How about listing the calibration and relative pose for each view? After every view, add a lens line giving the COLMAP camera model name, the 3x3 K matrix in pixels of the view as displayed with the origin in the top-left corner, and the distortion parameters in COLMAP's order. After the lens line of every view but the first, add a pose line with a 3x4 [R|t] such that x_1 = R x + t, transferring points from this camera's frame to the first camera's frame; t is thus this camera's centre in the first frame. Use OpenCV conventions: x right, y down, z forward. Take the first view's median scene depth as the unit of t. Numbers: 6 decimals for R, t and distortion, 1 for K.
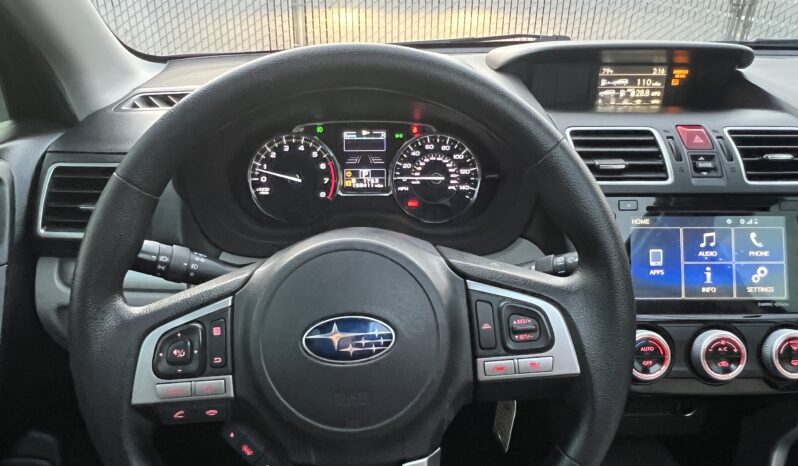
lens RADIAL K [[565.5, 0, 383.3], [0, 565.5, 252.9], [0, 0, 1]] dist [0.000755, 0.001488]
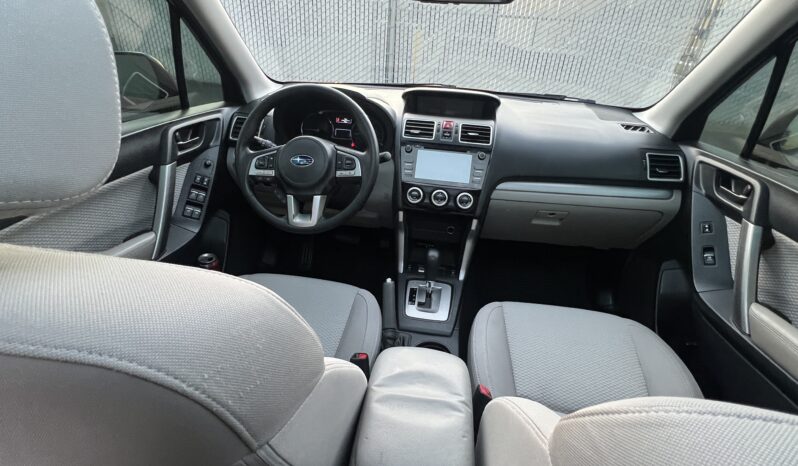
lens RADIAL K [[380.0, 0, 399.5], [0, 380.0, 237.2], [0, 0, 1]] dist [-0.001060, 0.000448]
pose [[0.986229, 0.121949, -0.111721, 0.606105], [-0.117129, 0.991919, 0.048754, 0.297577], [0.116763, -0.034996, 0.992543, -0.972965]]
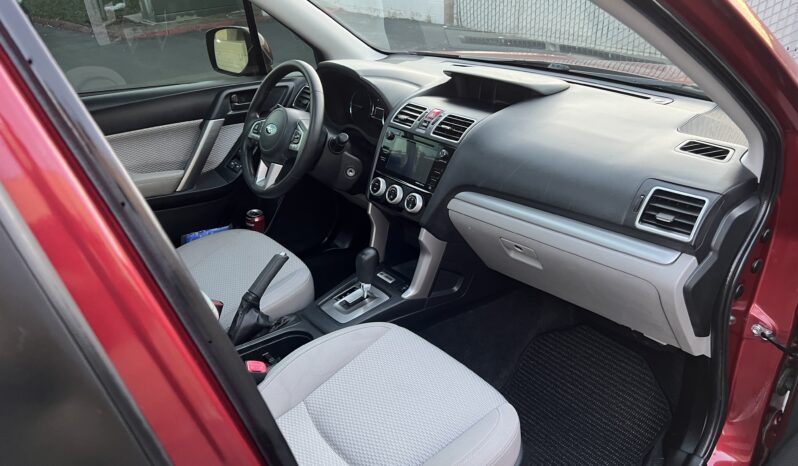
lens RADIAL K [[599.8, 0, 401.6], [0, 599.8, 238.4], [0, 0, 1]] dist [0.038304, -0.036598]
pose [[0.621353, 0.331717, -0.709848, 2.510186], [-0.324125, 0.933630, 0.152575, -0.057873], [0.713347, 0.135276, 0.687631, -0.797014]]
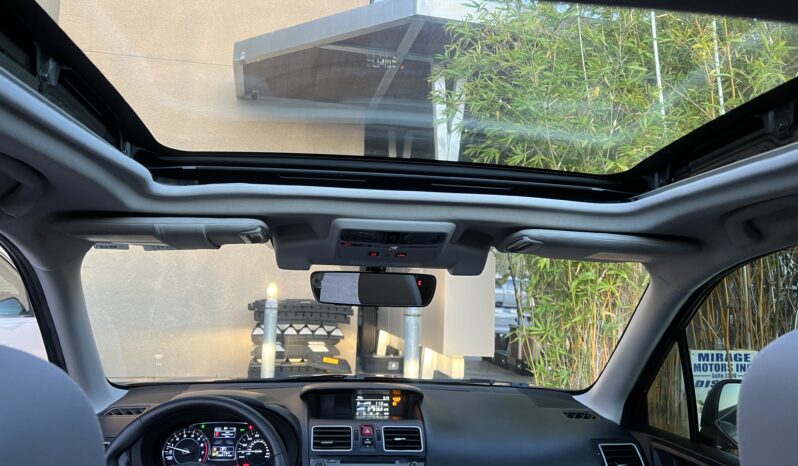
lens RADIAL K [[599.8, 0, 396.1], [0, 599.8, 231.5], [0, 0, 1]] dist [0.038304, -0.036598]
pose [[0.995752, 0.036513, 0.084525, 0.441526], [0.012630, 0.855166, -0.518200, 0.379226], [-0.091204, 0.517066, 0.851072, -1.531703]]
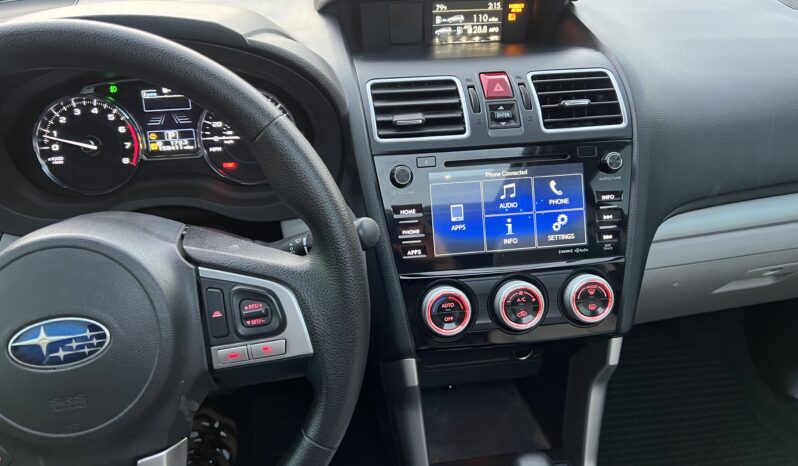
lens RADIAL K [[599.8, 0, 391.2], [0, 599.8, 236.8], [0, 0, 1]] dist [0.038304, -0.036598]
pose [[0.992645, -0.070547, 0.098378, 0.256383], [0.061479, 0.993827, 0.092352, -0.053009], [-0.104286, -0.085625, 0.990855, -0.031921]]
